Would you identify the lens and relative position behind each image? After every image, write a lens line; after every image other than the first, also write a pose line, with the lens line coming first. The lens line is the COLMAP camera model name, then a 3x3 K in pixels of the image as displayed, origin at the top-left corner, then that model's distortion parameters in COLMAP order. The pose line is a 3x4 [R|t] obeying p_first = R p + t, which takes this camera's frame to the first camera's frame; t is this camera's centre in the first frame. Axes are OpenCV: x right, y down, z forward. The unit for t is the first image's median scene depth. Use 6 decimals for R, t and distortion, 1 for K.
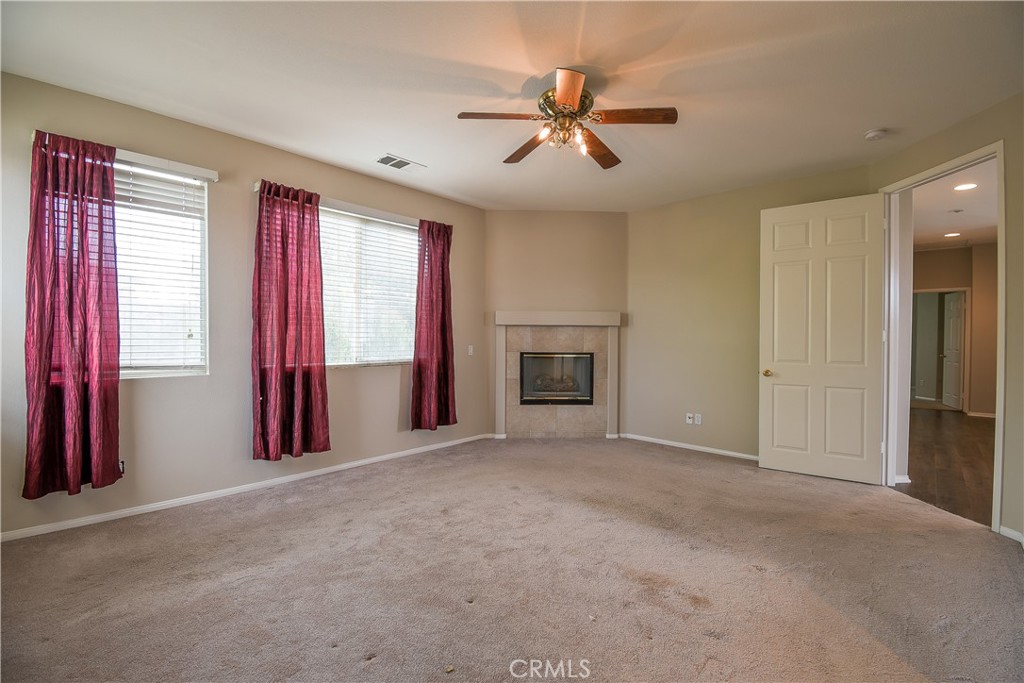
lens RADIAL K [[448.9, 0, 521.7], [0, 448.9, 344.0], [0, 0, 1]] dist [0.023384, -0.026212]
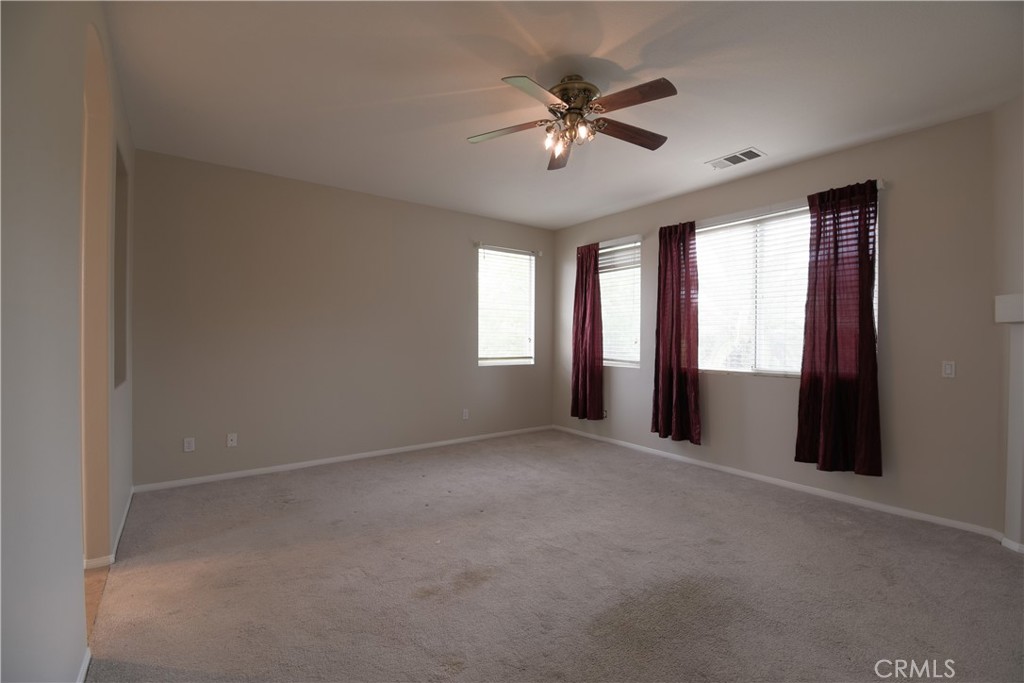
lens RADIAL K [[448.9, 0, 521.7], [0, 448.9, 344.0], [0, 0, 1]] dist [0.023384, -0.026212]
pose [[-0.182705, 0.003377, -0.983162, 0.774601], [-0.023855, 0.999684, 0.007866, -0.013484], [0.982878, 0.024890, -0.182567, 0.787509]]
